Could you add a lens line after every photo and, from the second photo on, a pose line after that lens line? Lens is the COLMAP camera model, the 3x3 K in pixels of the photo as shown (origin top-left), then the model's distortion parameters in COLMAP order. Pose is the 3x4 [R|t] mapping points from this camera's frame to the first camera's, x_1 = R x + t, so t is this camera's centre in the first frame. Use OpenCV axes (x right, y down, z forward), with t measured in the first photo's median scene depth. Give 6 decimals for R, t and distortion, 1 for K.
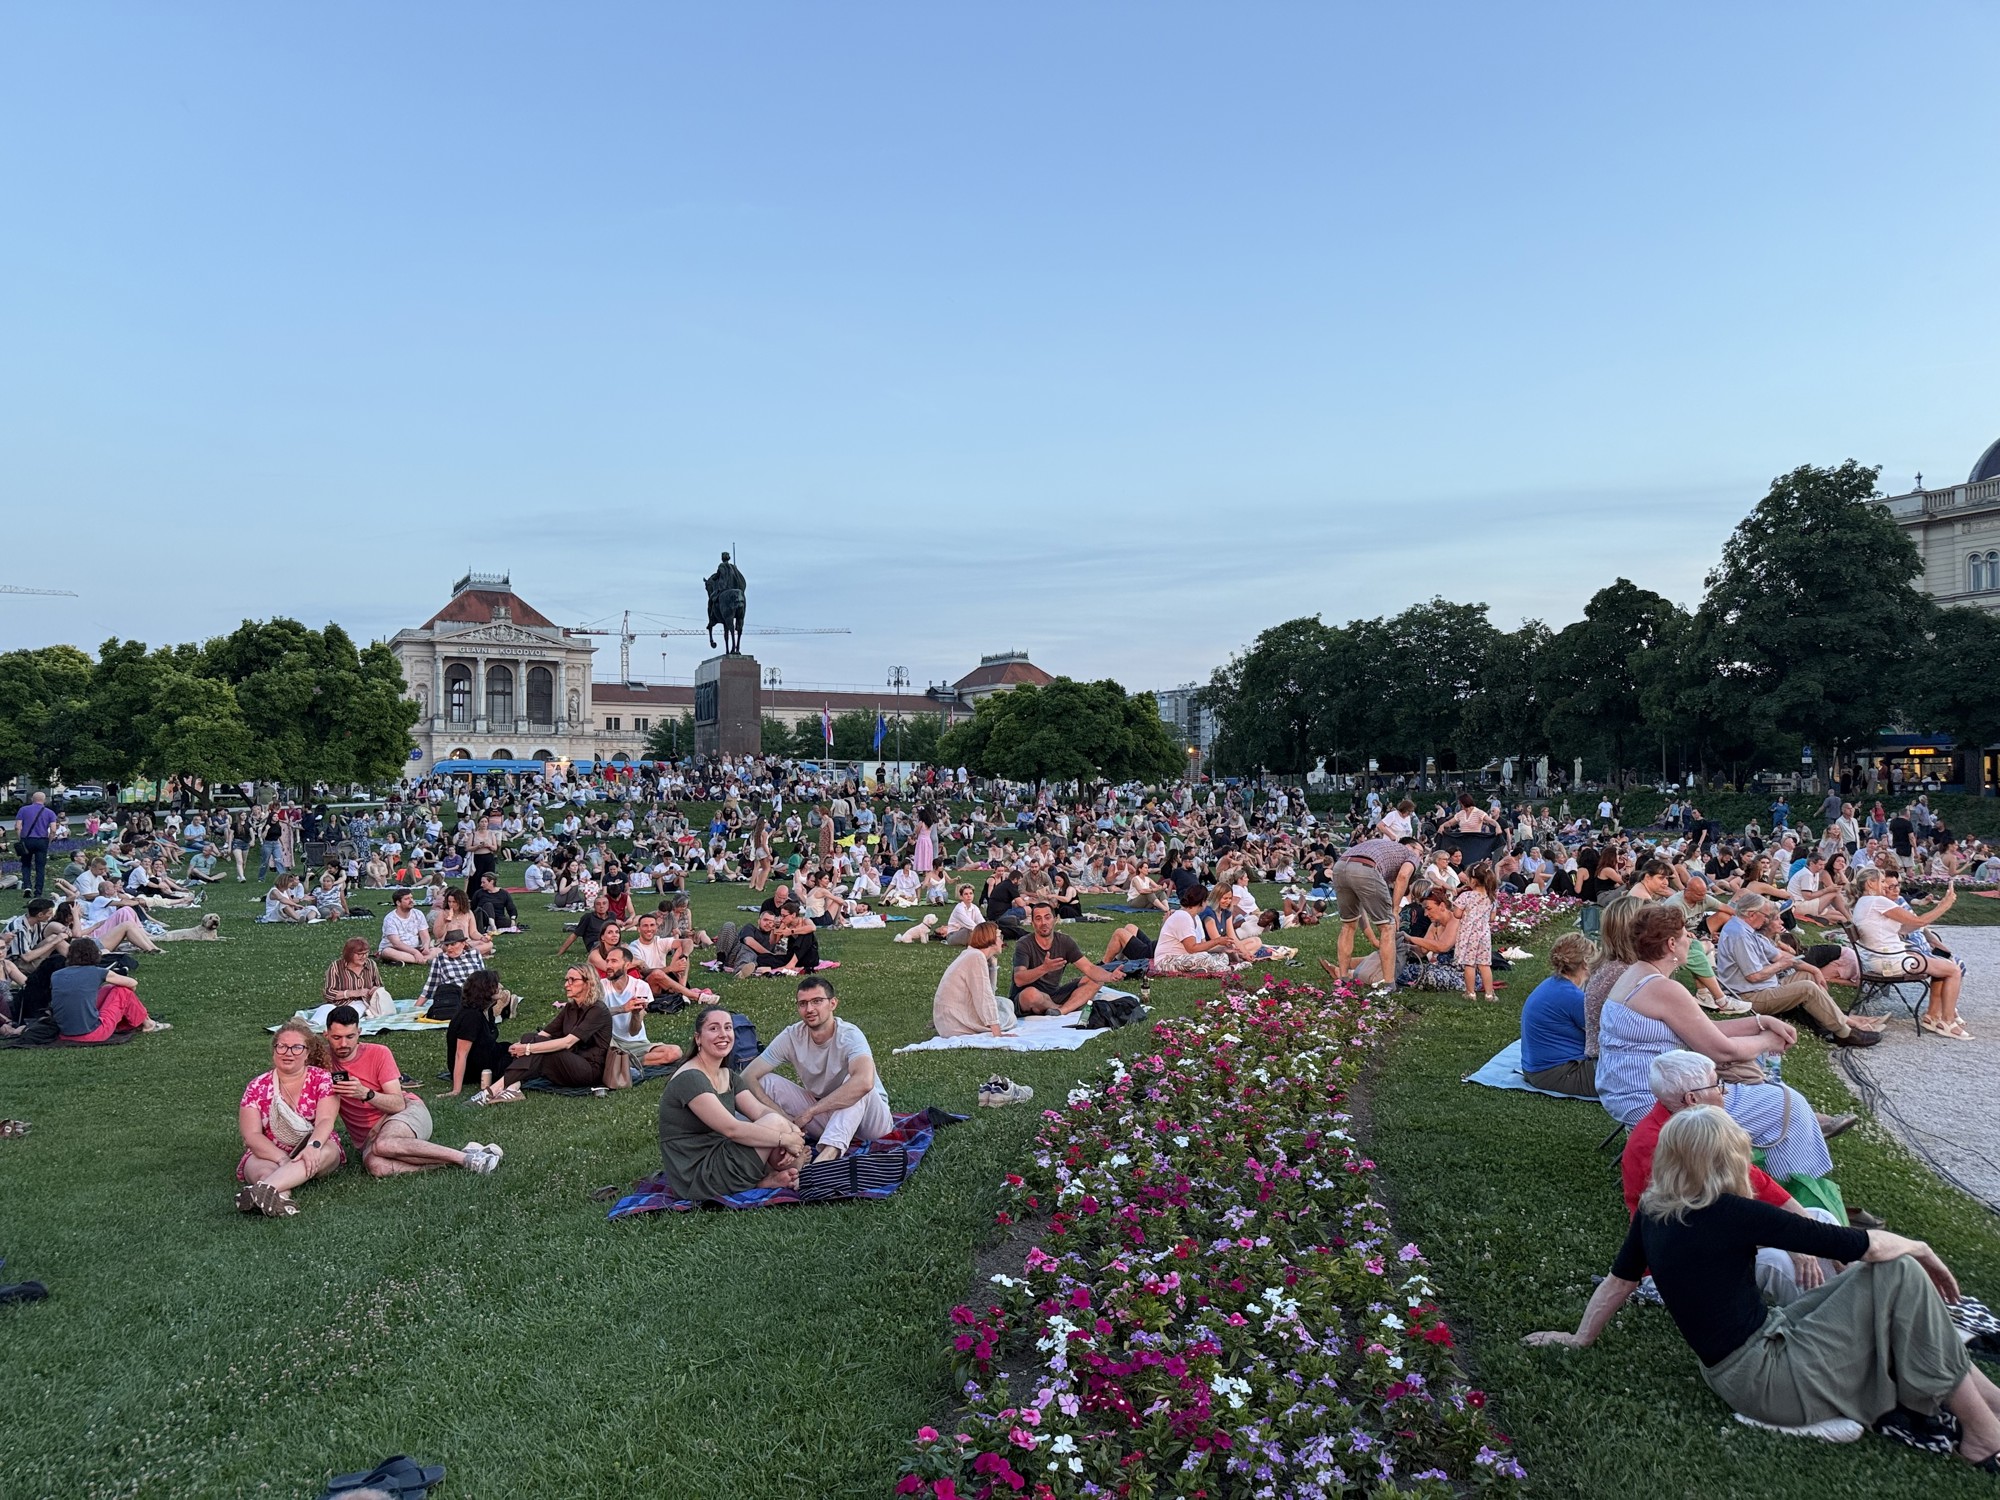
lens RADIAL K [[1385.3, 0, 1000.0], [0, 1385.3, 750.0], [0, 0, 1]] dist [0.111617, -0.160910]
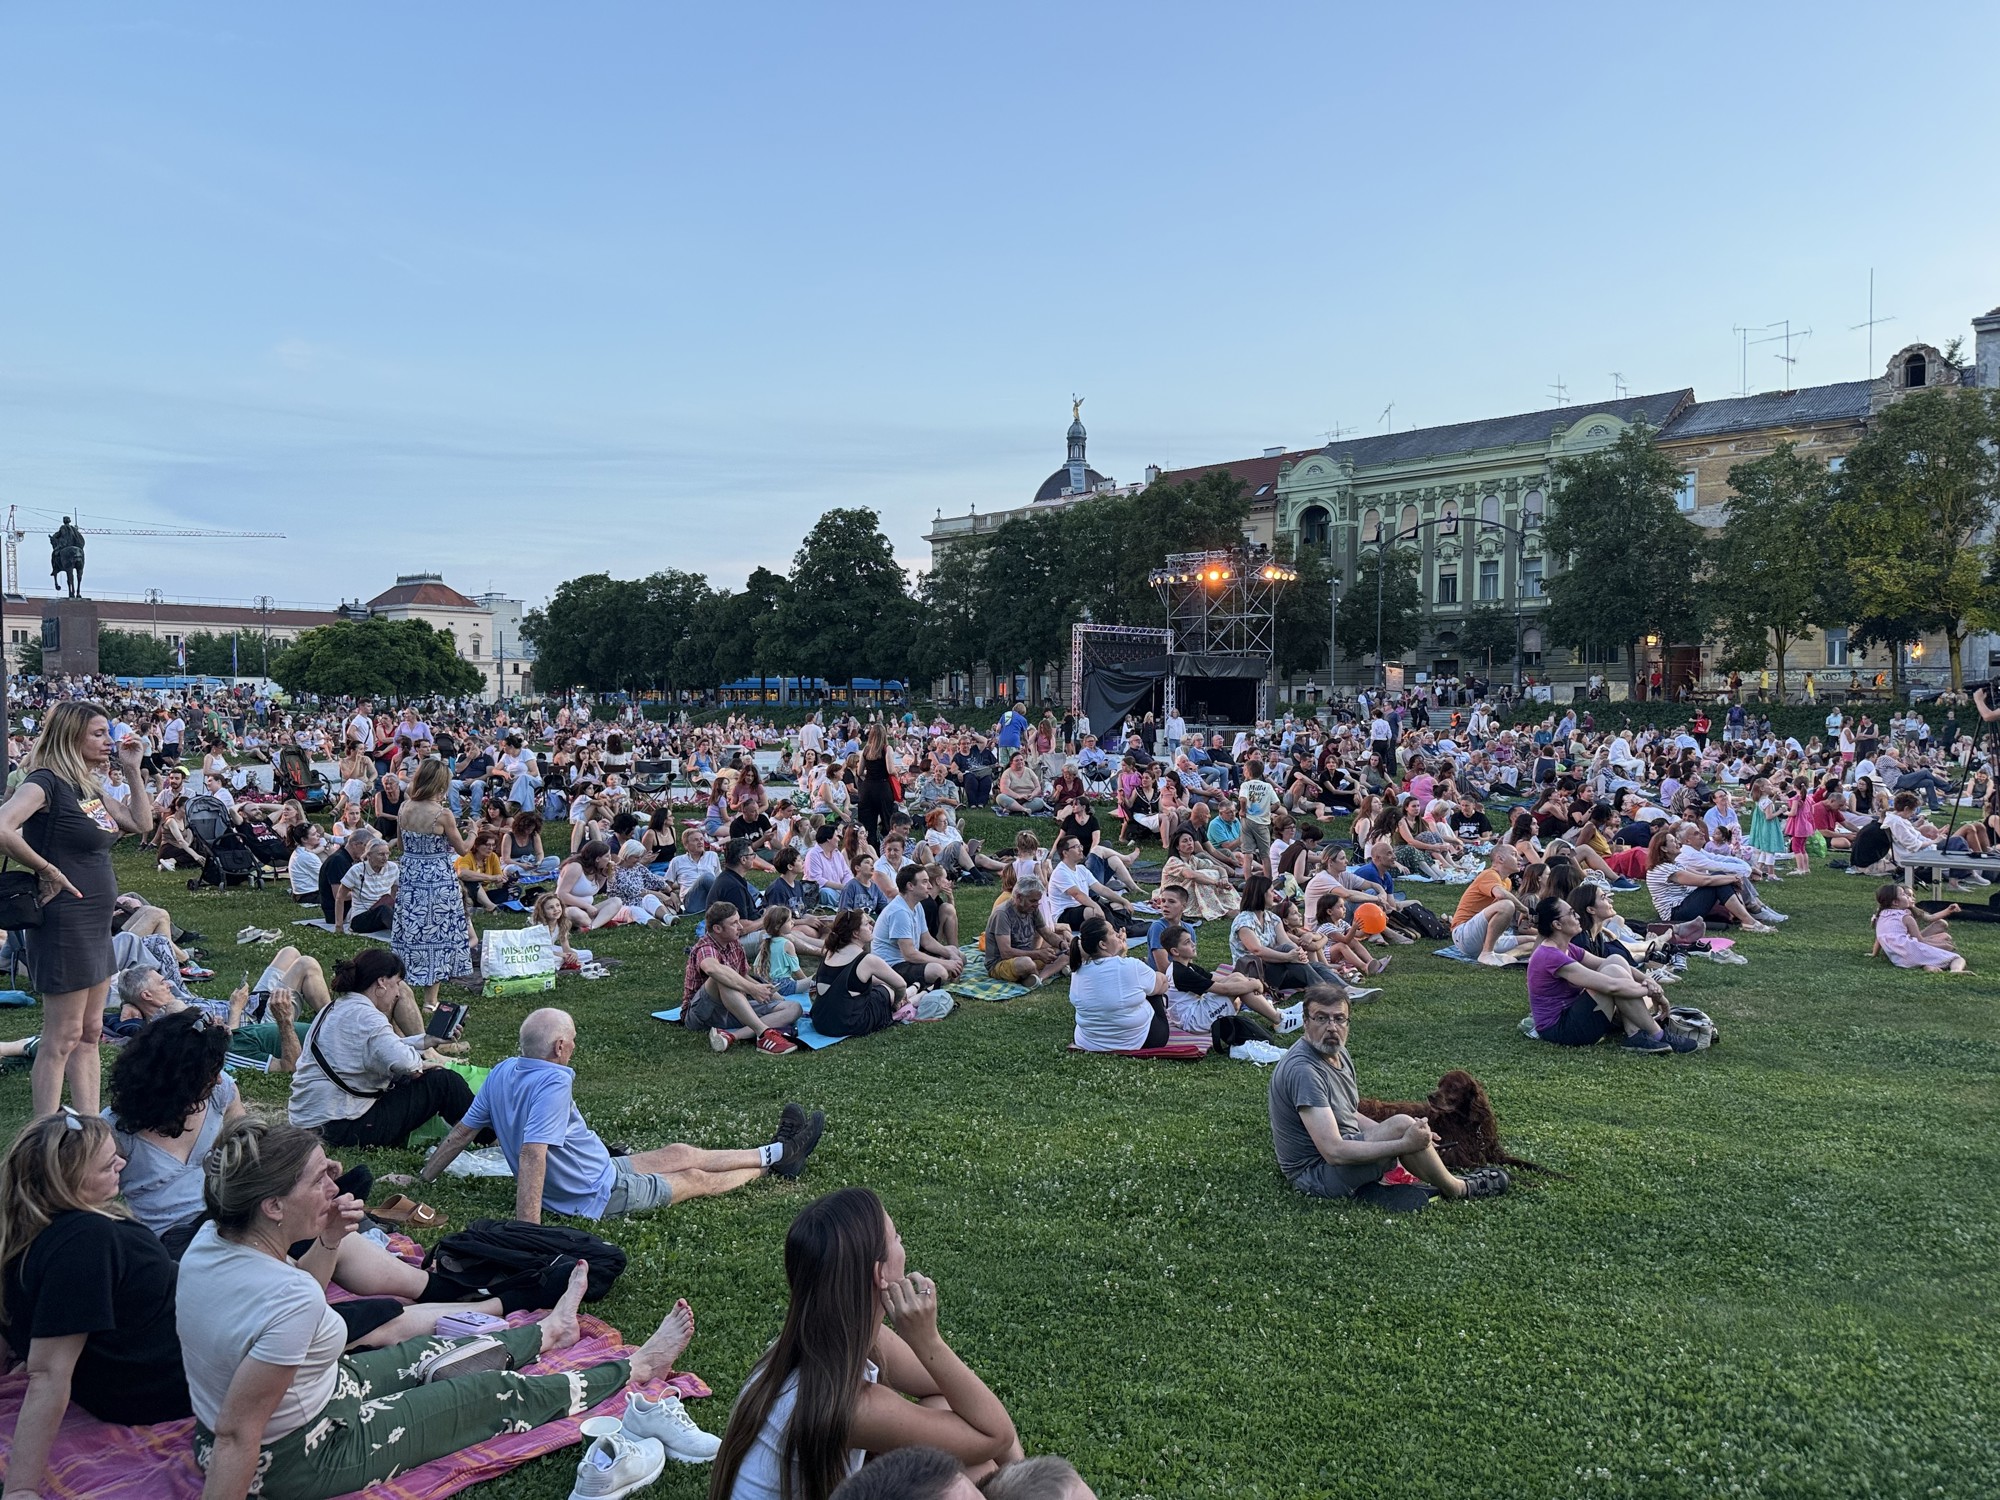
lens RADIAL K [[1385.3, 0, 1000.0], [0, 1385.3, 750.0], [0, 0, 1]] dist [0.111617, -0.160910]
pose [[0.941995, -0.006204, 0.335570, 0.155600], [-0.014581, 0.998129, 0.059385, -0.014443], [-0.335310, -0.060834, 0.940142, -0.461336]]
